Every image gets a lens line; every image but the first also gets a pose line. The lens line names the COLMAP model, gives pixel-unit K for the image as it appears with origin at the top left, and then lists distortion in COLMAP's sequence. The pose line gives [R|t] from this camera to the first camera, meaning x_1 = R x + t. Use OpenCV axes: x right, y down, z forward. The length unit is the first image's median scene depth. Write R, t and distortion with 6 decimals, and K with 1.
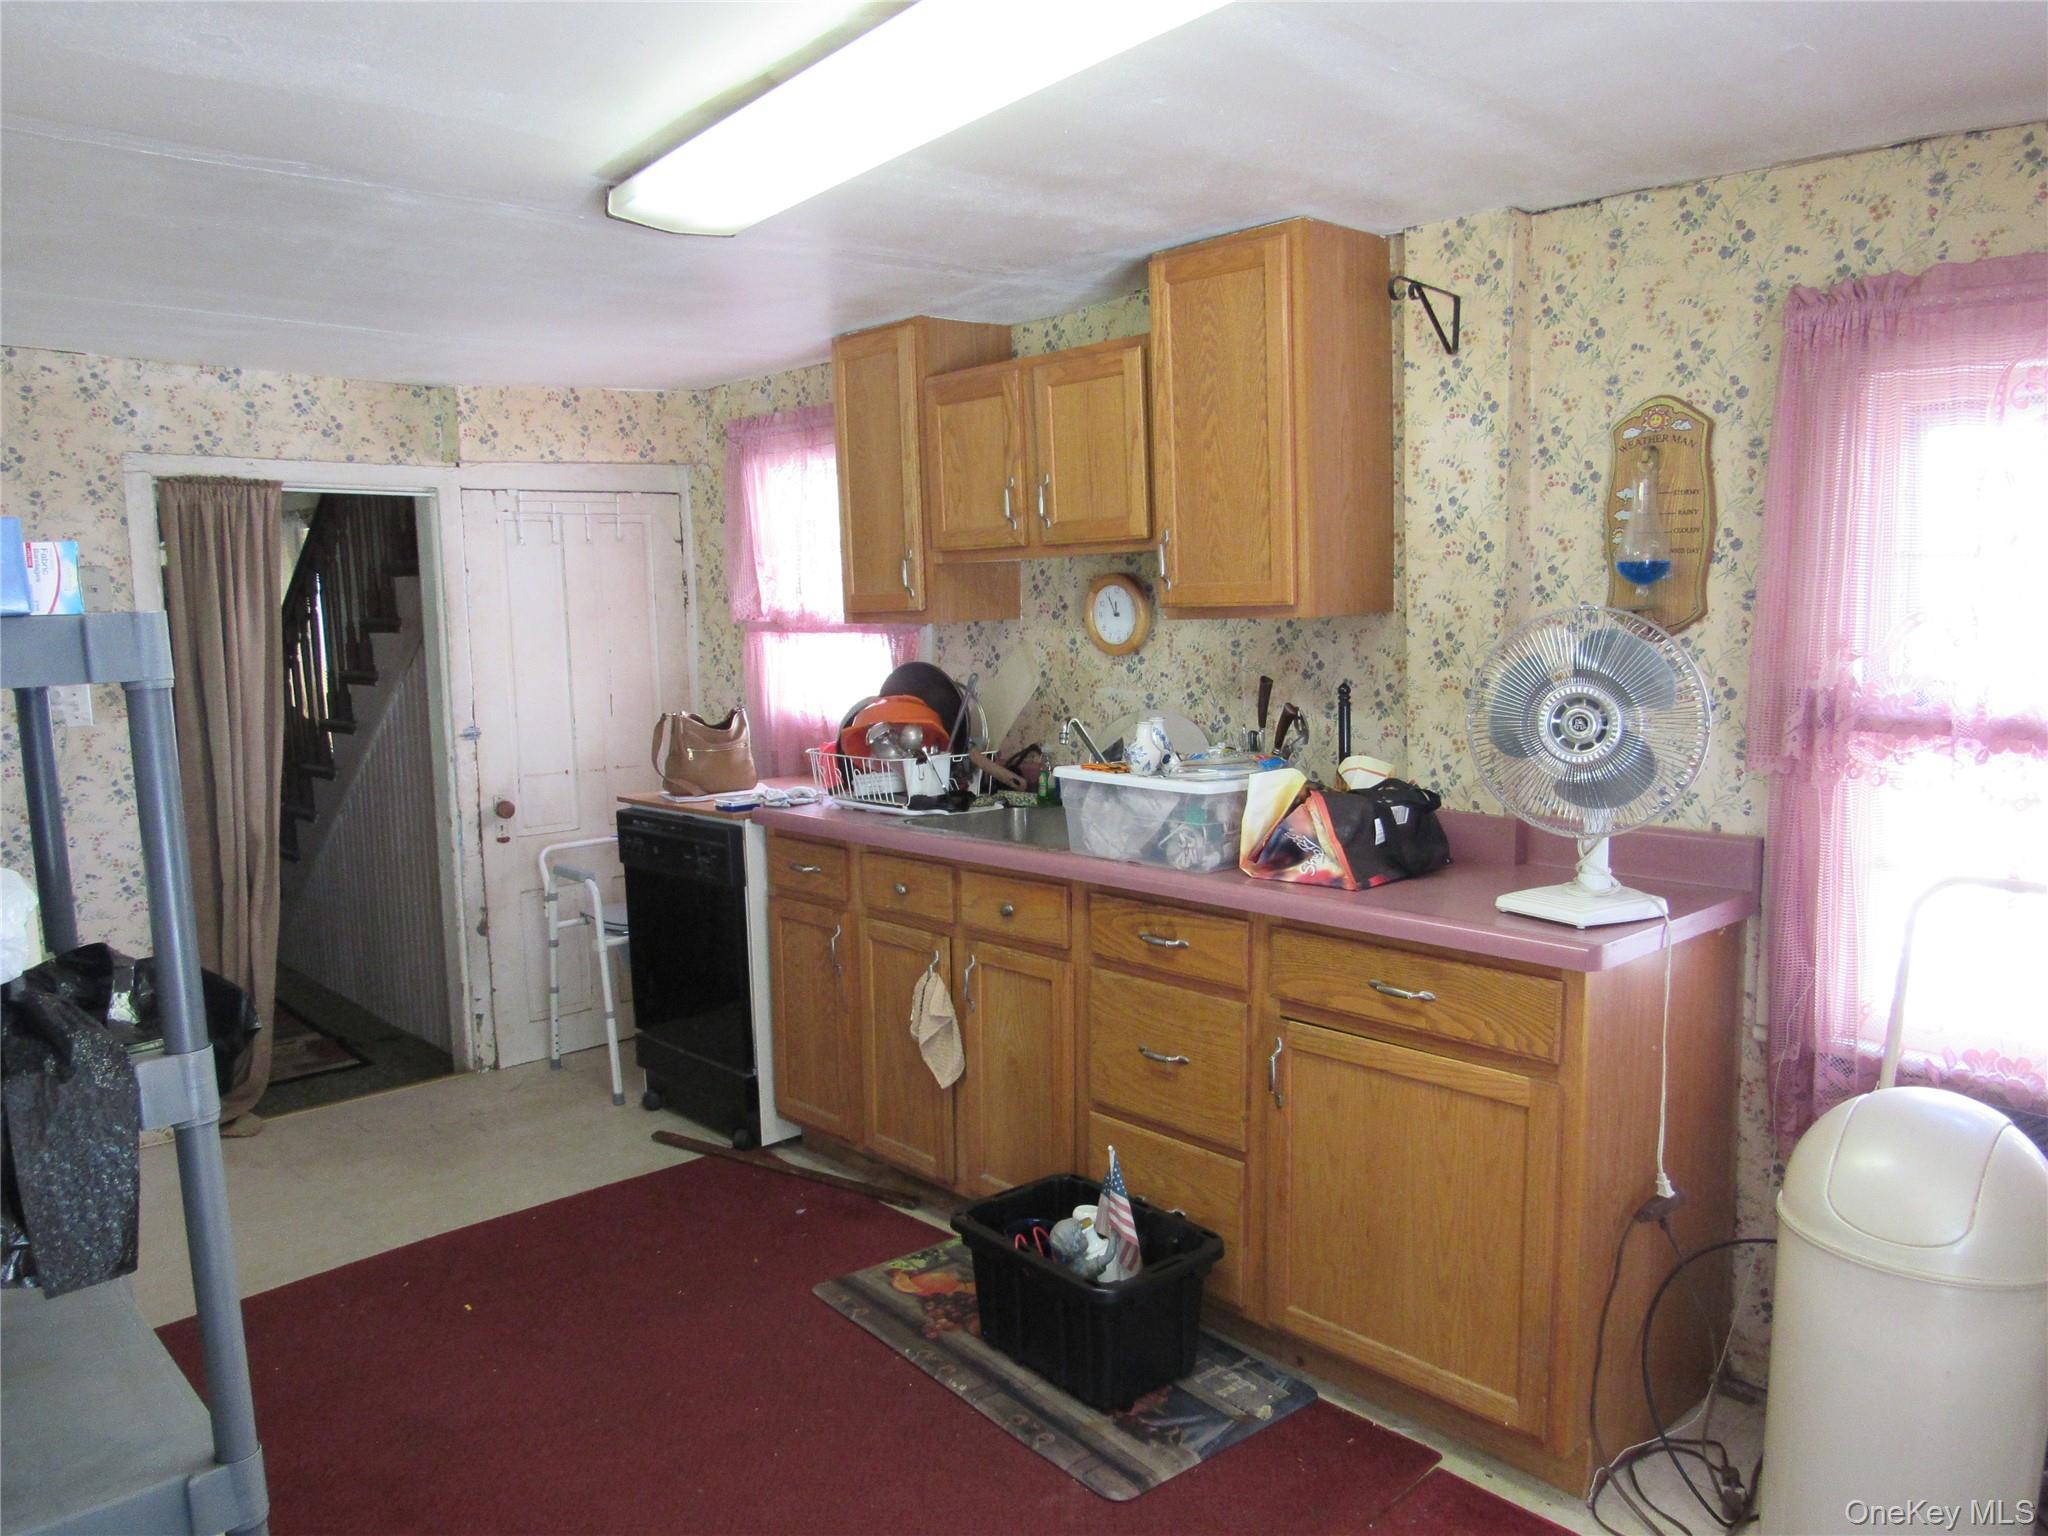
lens RADIAL K [[1445.8, 0, 1038.6], [0, 1445.8, 768.7], [0, 0, 1]] dist [-0.003599, 0.001052]
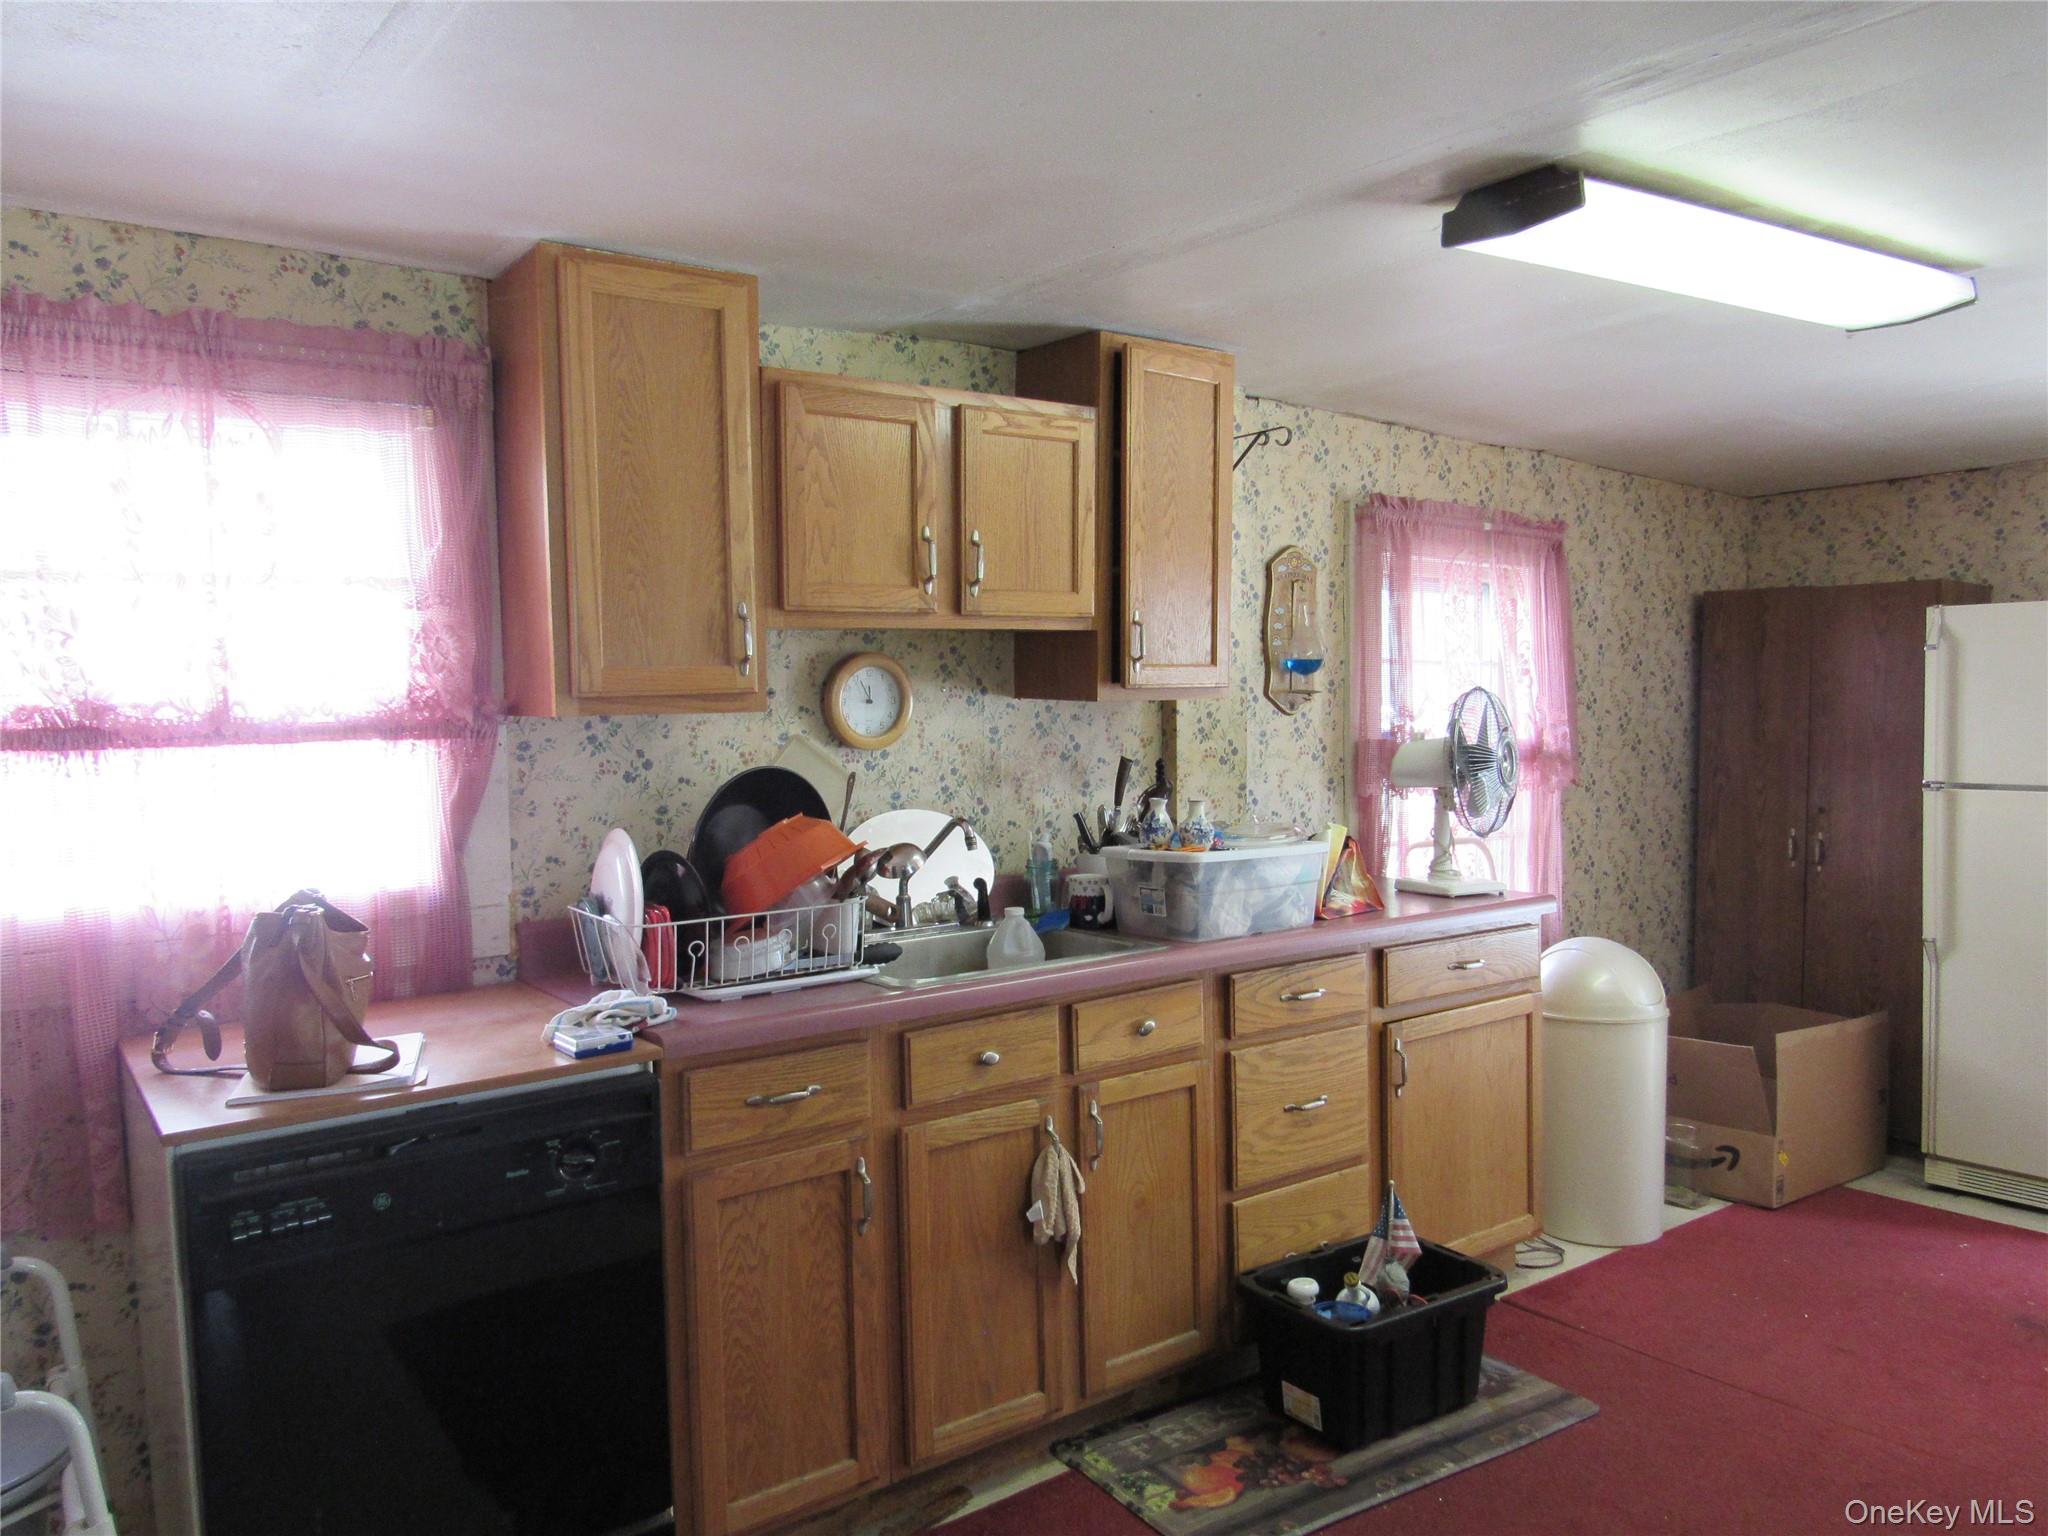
lens RADIAL K [[1445.8, 0, 1043.5], [0, 1445.8, 775.9], [0, 0, 1]] dist [-0.003599, 0.001052]
pose [[0.134599, -0.044630, 0.989895, -0.940172], [0.124370, 0.991846, 0.027807, -0.091422], [-0.983064, 0.119371, 0.139052, 0.968399]]
